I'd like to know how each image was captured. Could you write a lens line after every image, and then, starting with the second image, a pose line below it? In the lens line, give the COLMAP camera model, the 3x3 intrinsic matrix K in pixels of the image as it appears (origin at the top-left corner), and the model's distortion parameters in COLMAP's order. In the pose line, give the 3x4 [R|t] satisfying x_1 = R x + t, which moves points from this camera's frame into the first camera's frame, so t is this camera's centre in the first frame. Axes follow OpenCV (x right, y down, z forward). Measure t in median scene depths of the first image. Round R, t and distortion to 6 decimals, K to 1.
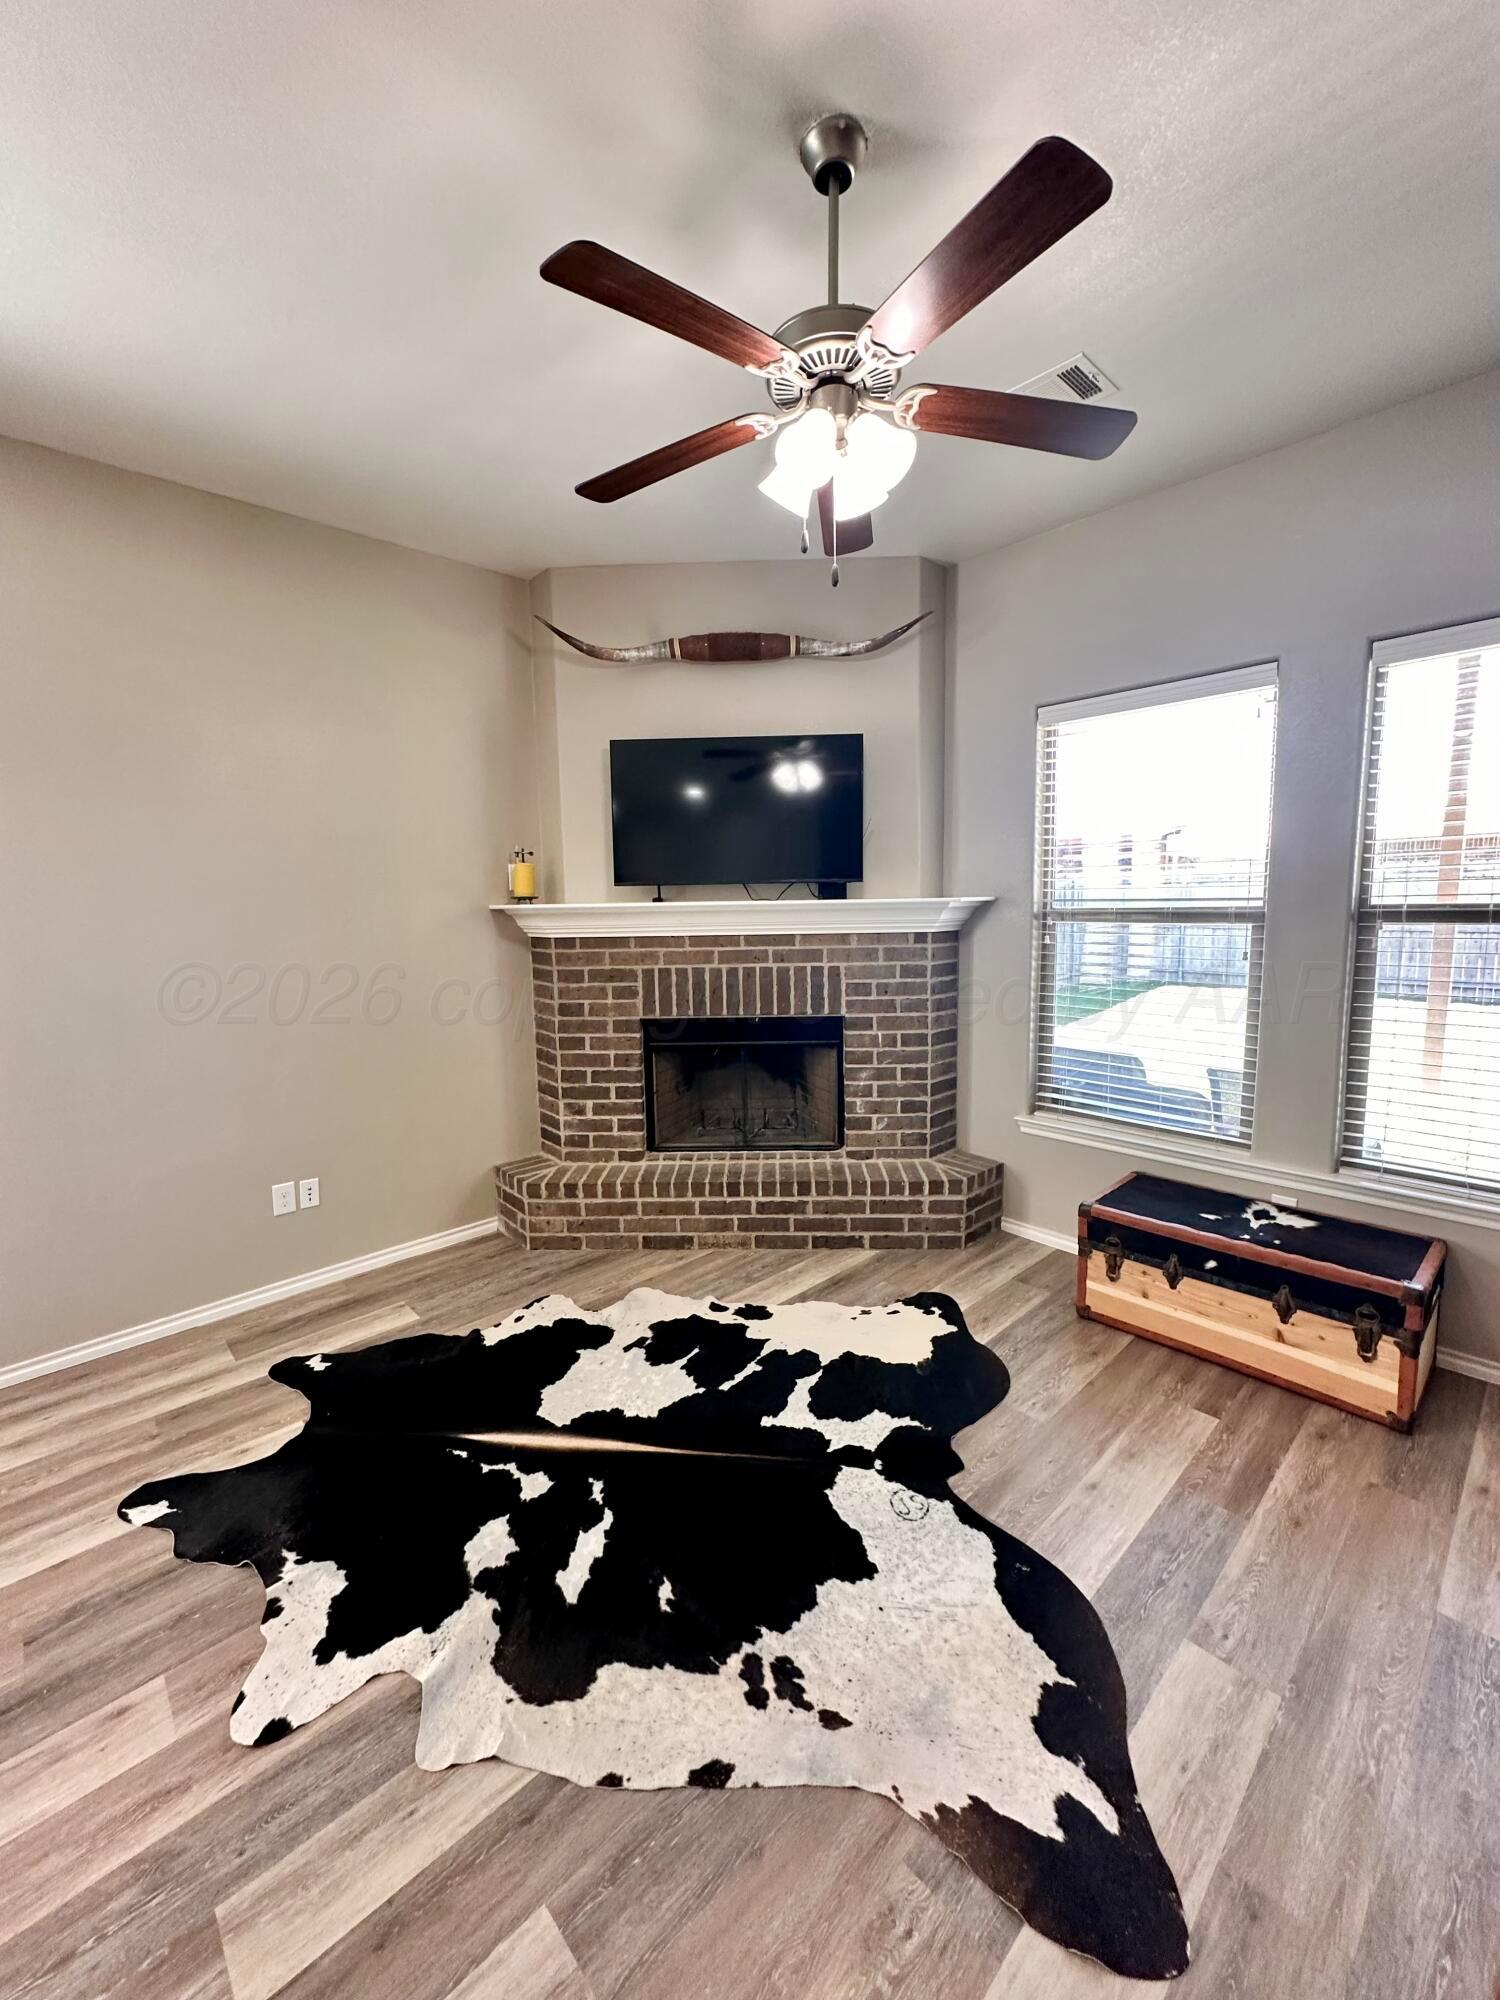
lens RADIAL K [[795.0, 0, 750.0], [0, 795.0, 1000.0], [0, 0, 1]] dist [-0.003471, 0.000687]
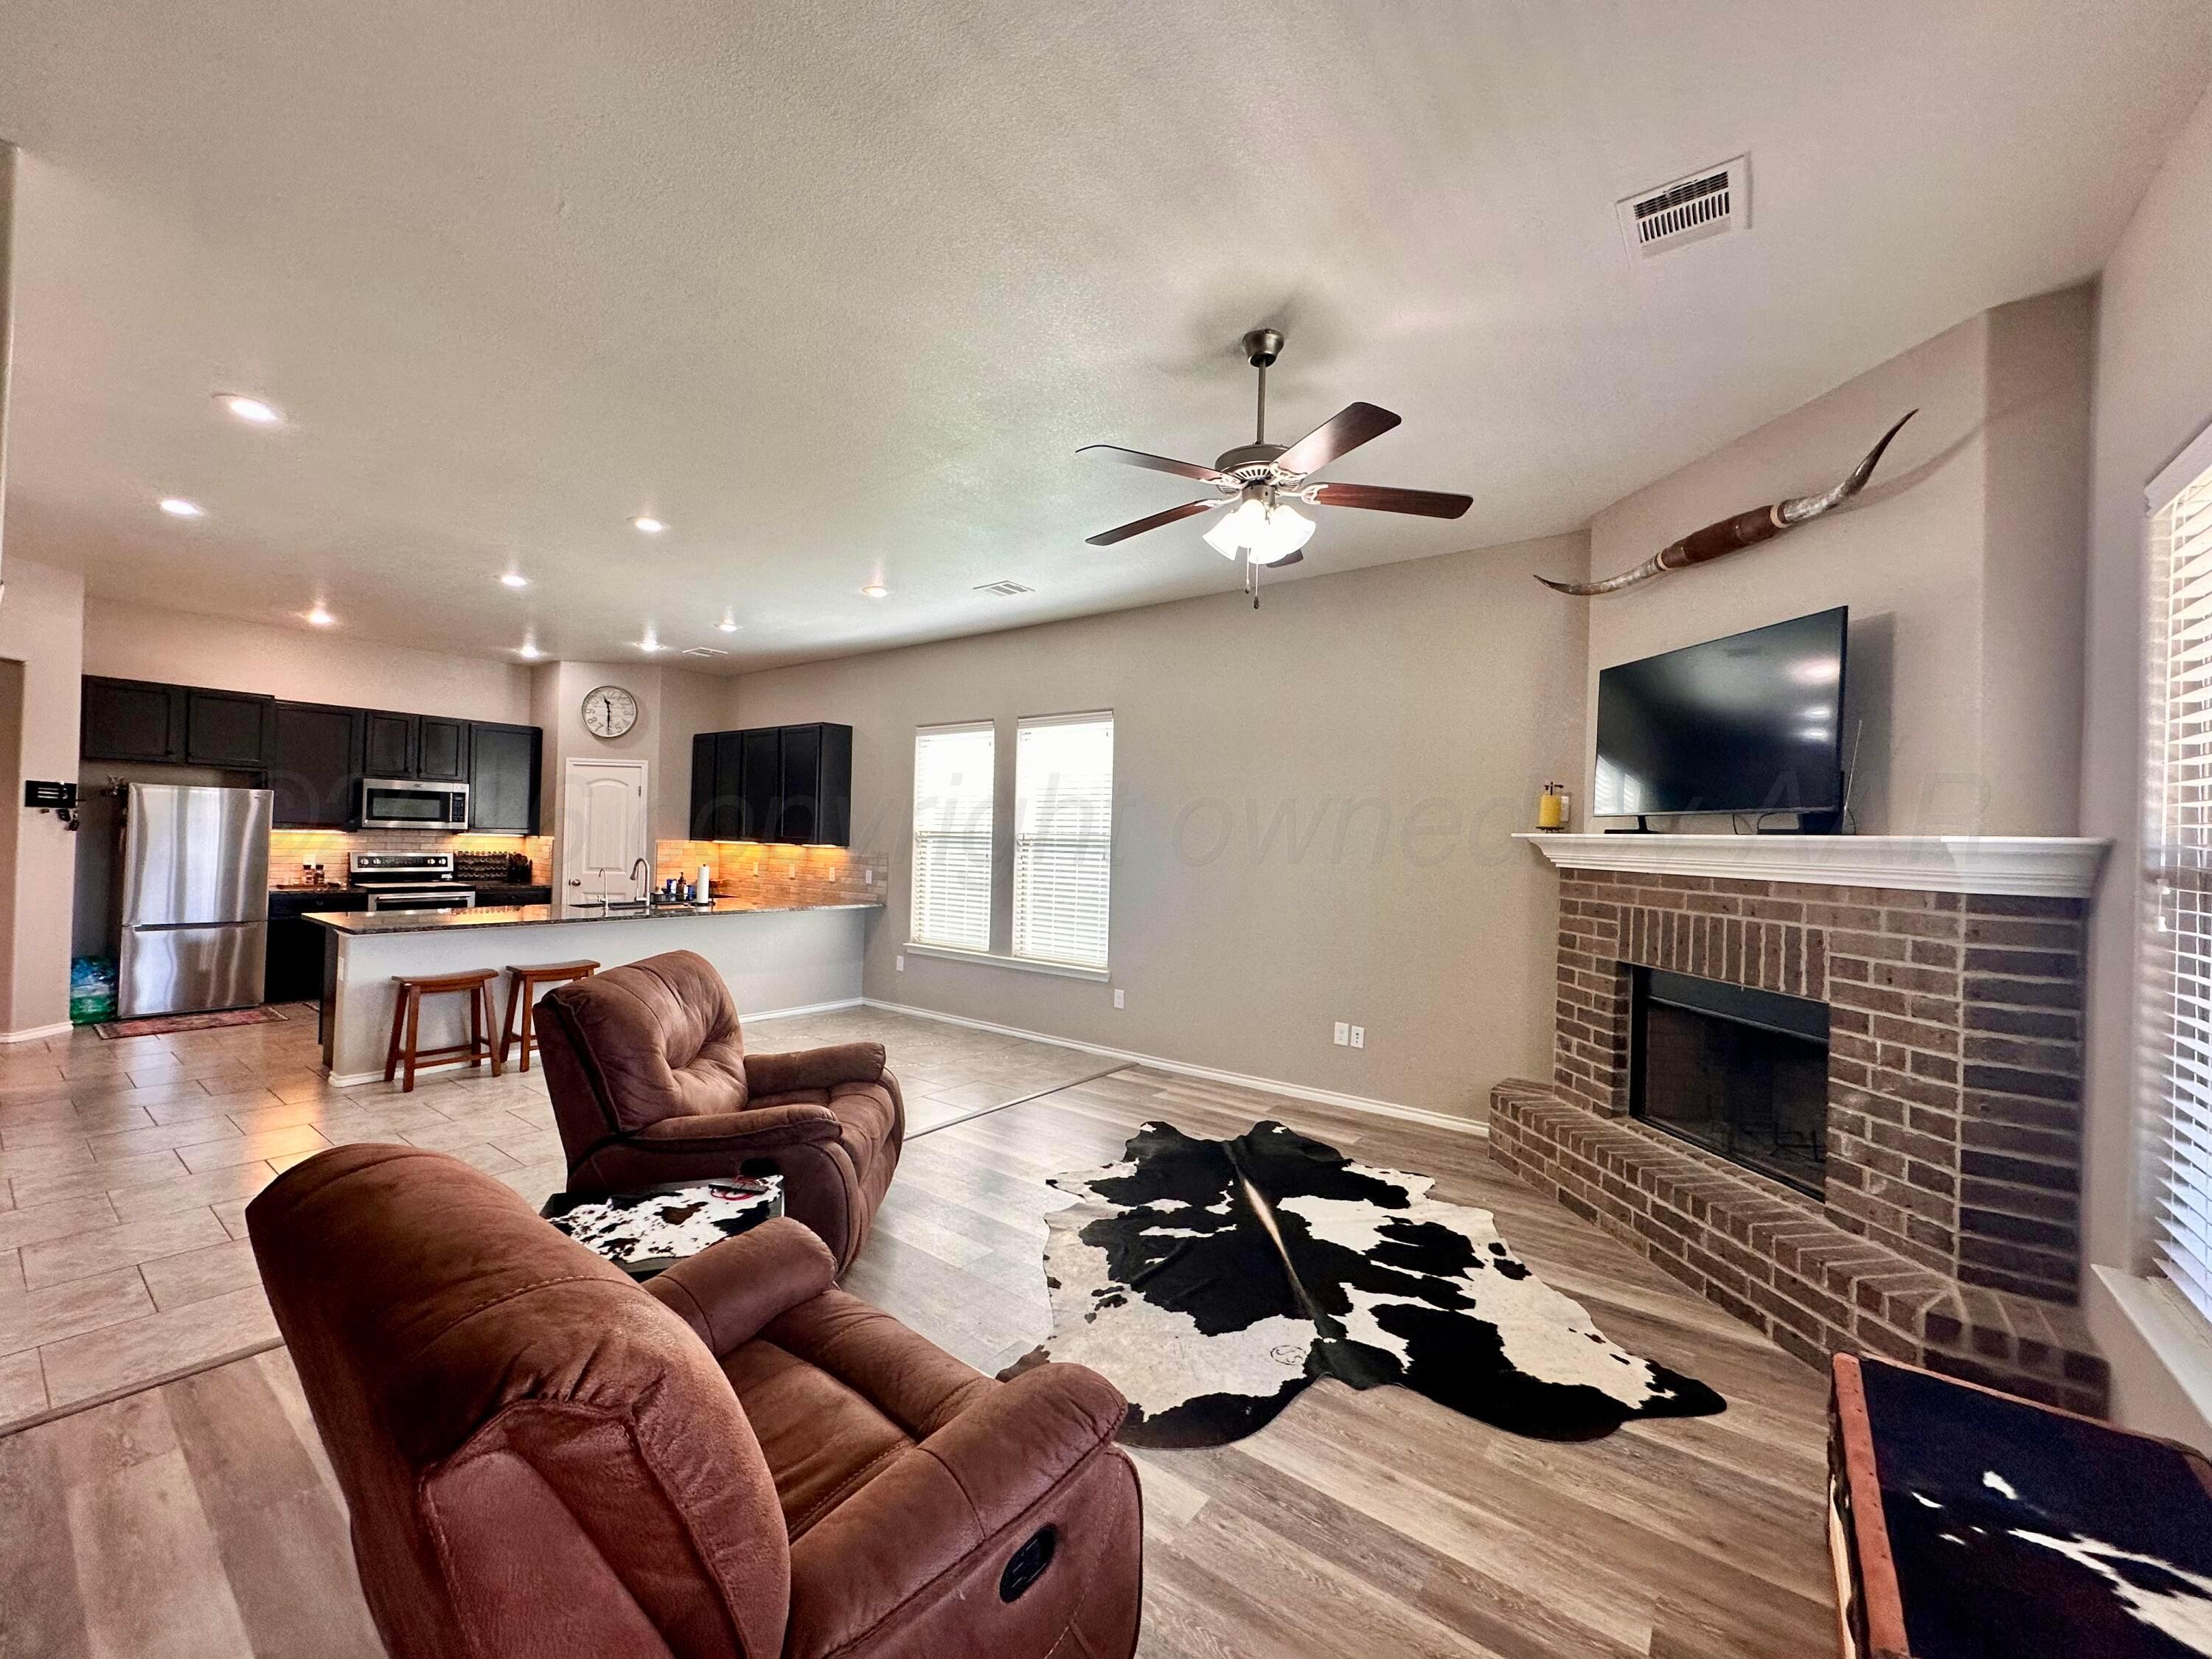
lens RADIAL K [[879.2, 0, 1104.1], [0, 879.2, 832.8], [0, 0, 1]] dist [-0.003471, 0.000687]
pose [[0.164047, 0.019625, -0.986257, 0.794912], [-0.150391, 0.988612, -0.005343, -0.029478], [0.974921, 0.149201, 0.165130, 0.247324]]
